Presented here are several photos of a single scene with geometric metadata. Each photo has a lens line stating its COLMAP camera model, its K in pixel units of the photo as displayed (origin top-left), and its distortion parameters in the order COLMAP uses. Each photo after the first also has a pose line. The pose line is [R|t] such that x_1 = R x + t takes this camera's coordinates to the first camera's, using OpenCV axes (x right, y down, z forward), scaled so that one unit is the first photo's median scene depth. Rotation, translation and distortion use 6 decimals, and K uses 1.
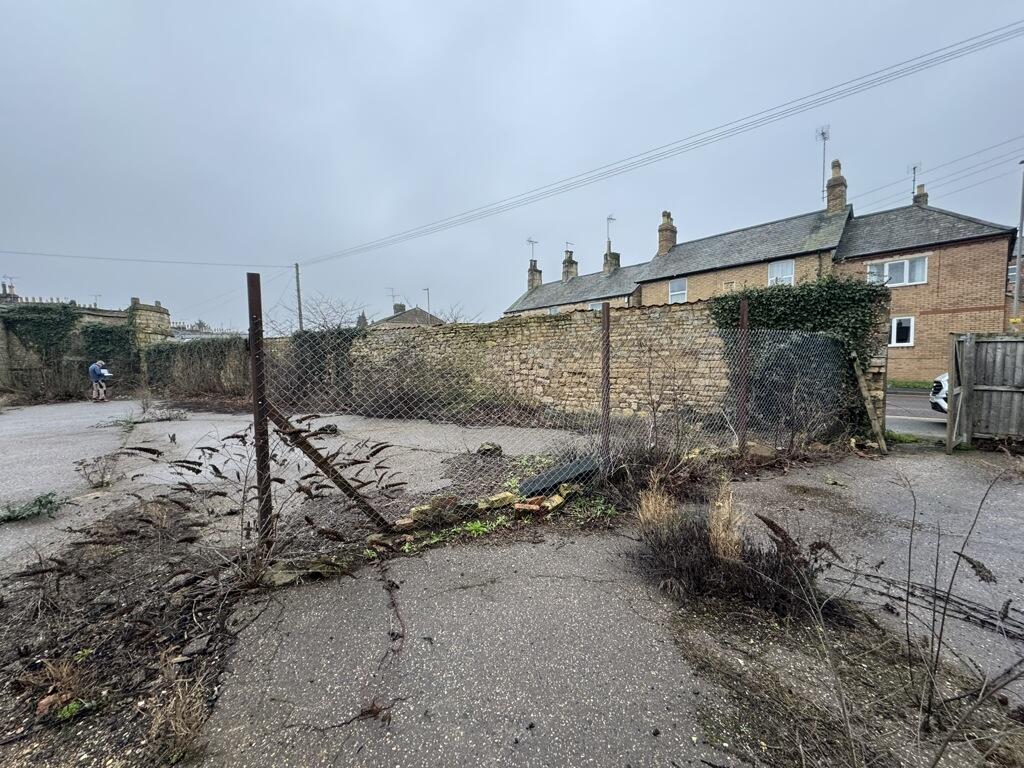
lens RADIAL K [[404.7, 0, 510.6], [0, 404.7, 385.2], [0, 0, 1]] dist [-0.001171, 0.000653]
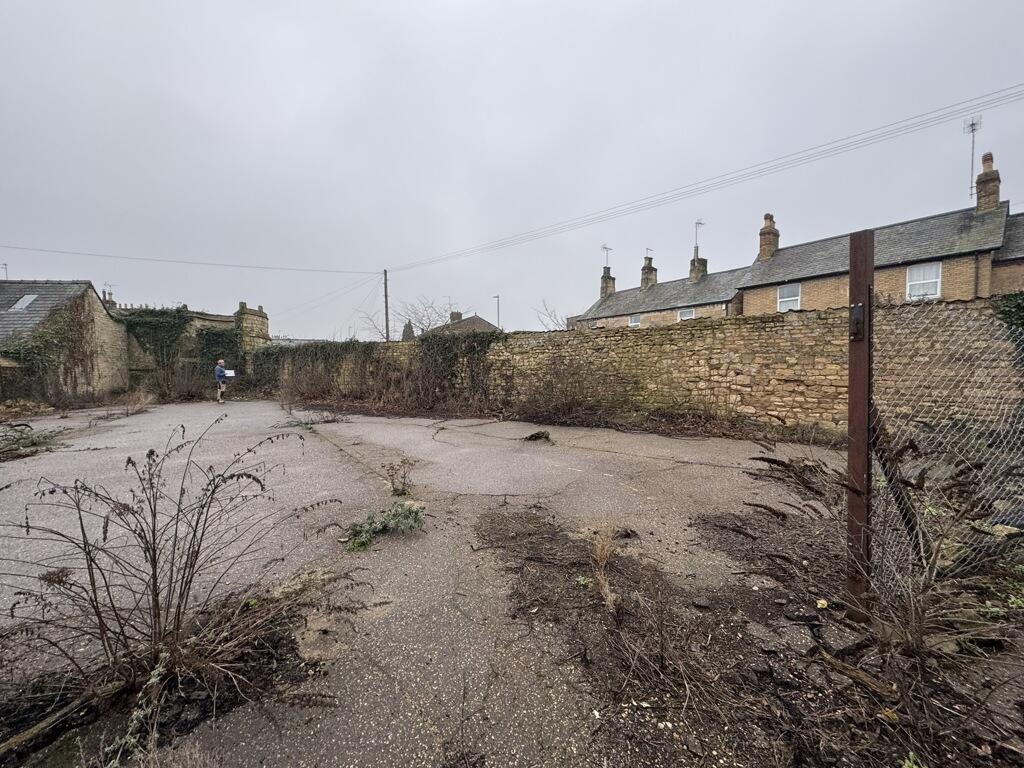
lens RADIAL K [[404.7, 0, 508.1], [0, 404.7, 383.9], [0, 0, 1]] dist [-0.001171, 0.000653]
pose [[0.997029, 0.018219, -0.074844, -0.359758], [-0.020302, 0.999425, -0.027162, 0.013047], [0.074306, 0.028600, 0.996825, 0.057441]]
